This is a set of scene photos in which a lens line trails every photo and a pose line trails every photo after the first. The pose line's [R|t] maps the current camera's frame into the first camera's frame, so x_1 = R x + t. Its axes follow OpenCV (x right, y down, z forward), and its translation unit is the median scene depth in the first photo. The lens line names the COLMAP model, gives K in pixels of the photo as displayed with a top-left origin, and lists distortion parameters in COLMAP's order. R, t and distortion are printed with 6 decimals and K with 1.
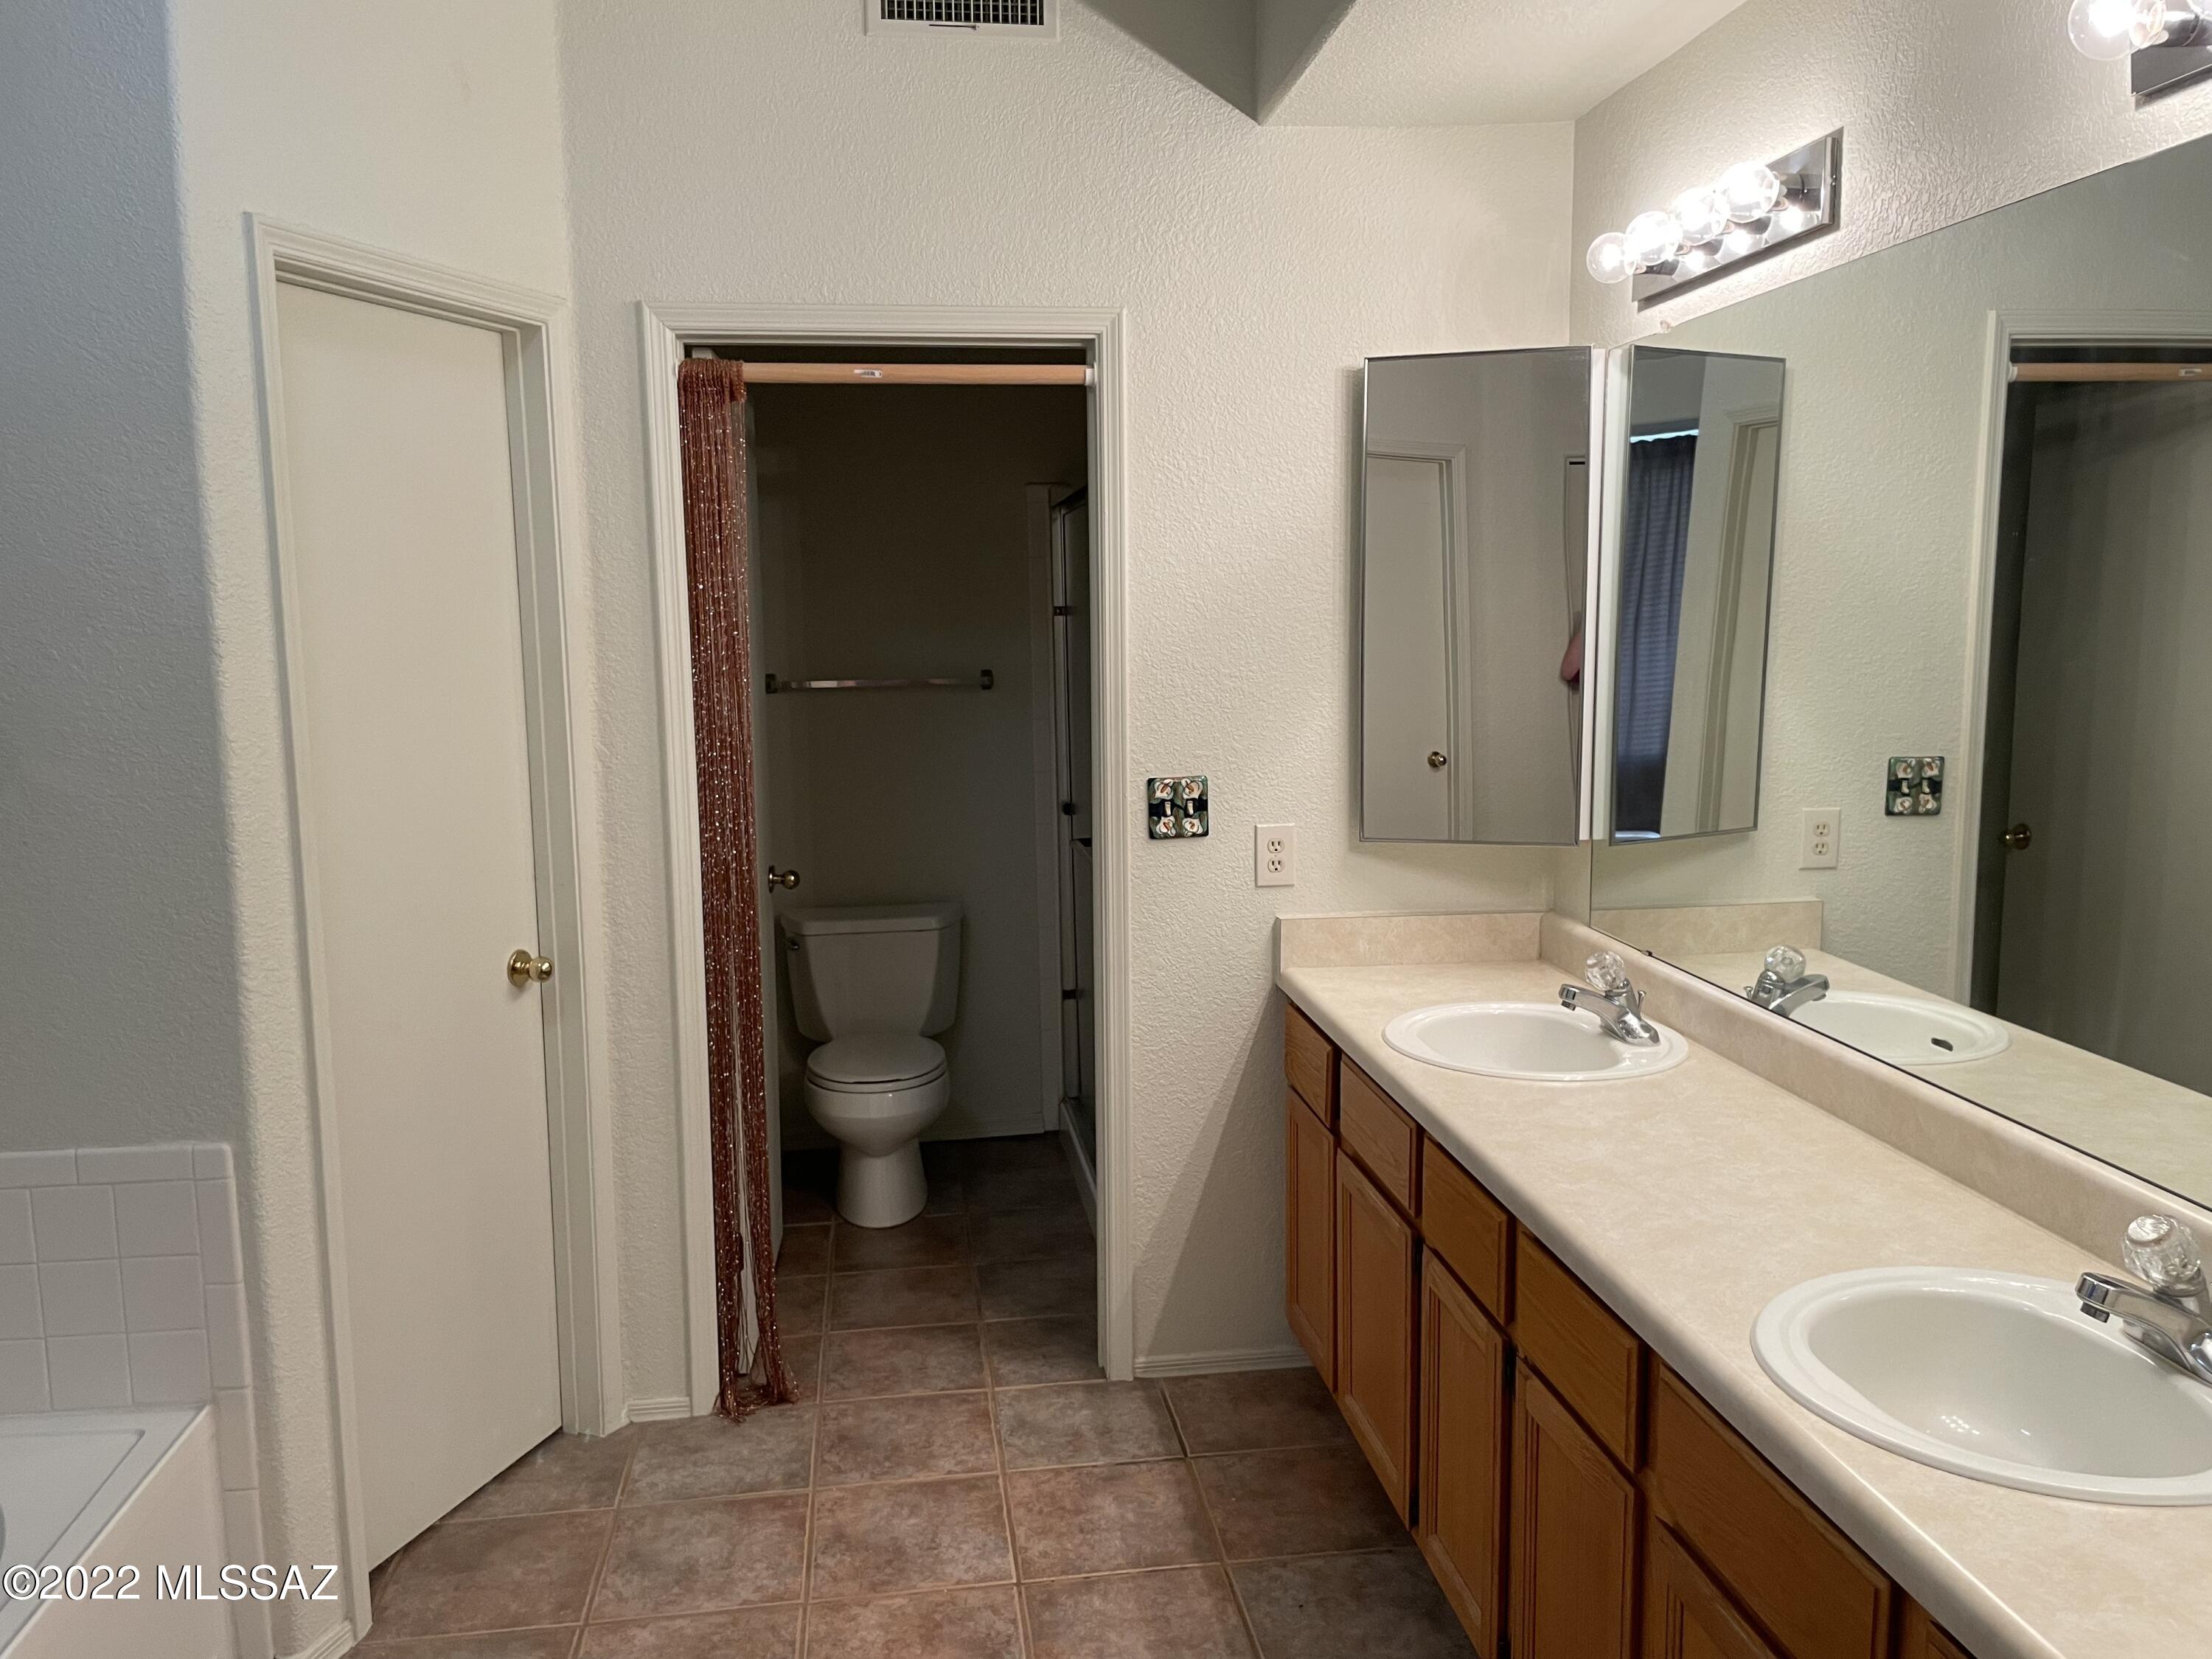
lens RADIAL K [[1704.2, 0, 1106.0], [0, 1704.2, 829.5], [0, 0, 1]] dist [0.103266, -0.136730]
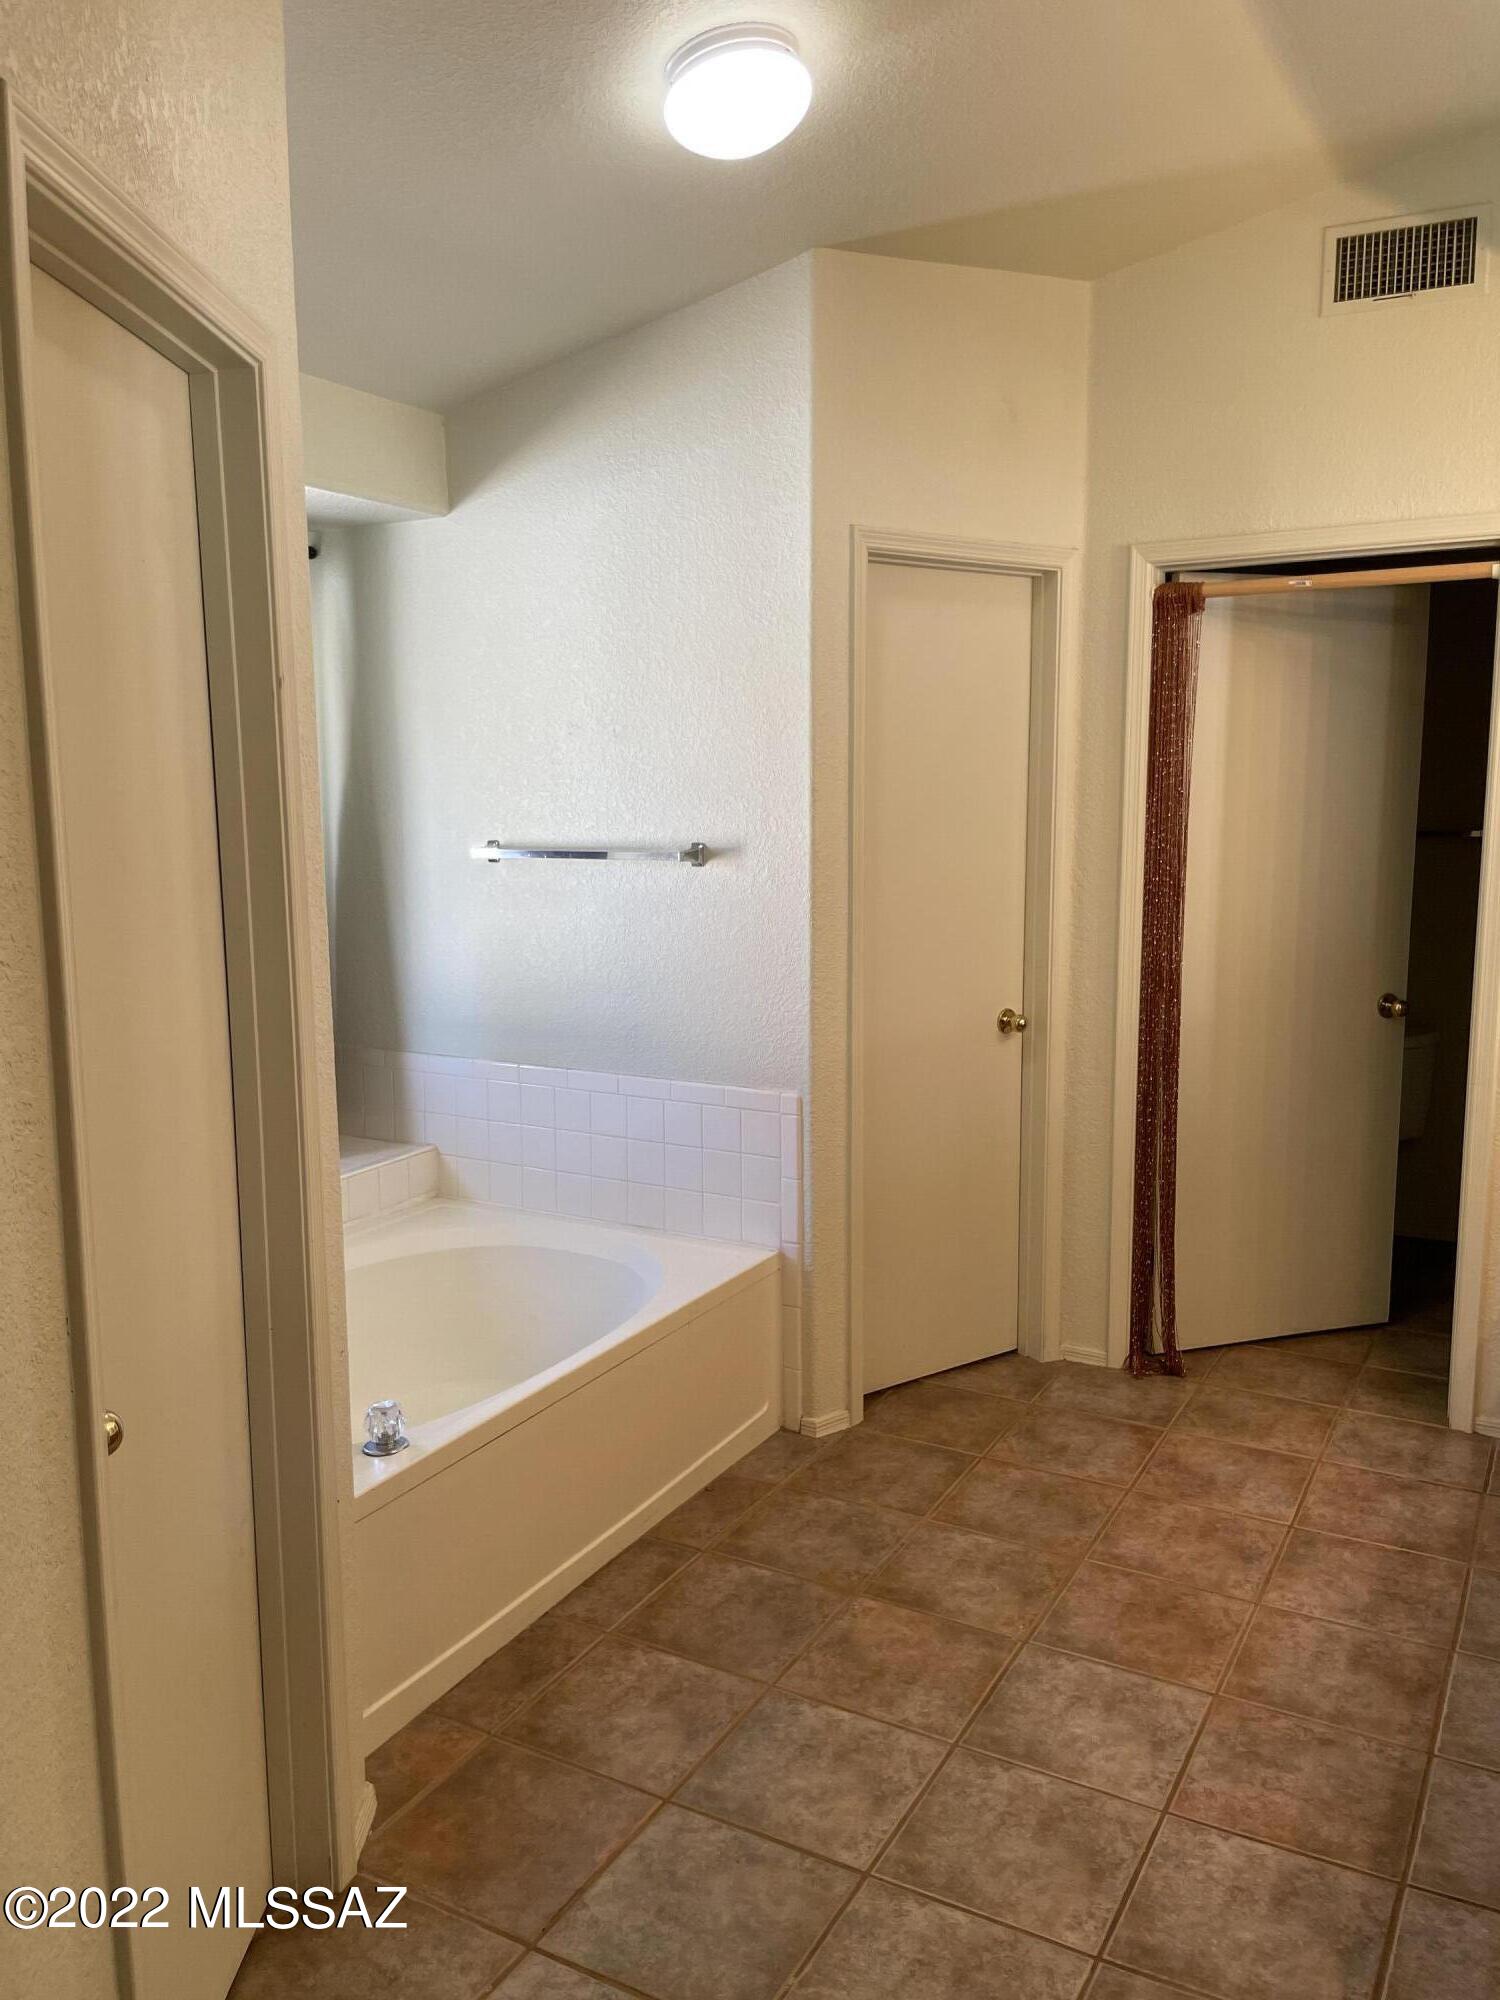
lens RADIAL K [[1540.9, 0, 750.0], [0, 1540.9, 1000.0], [0, 0, 1]] dist [0.103266, -0.136730]
pose [[0.797811, 0.091650, -0.595901, 0.258611], [-0.082219, 0.995684, 0.043059, 0.025010], [0.597276, 0.014642, 0.801902, -0.165933]]
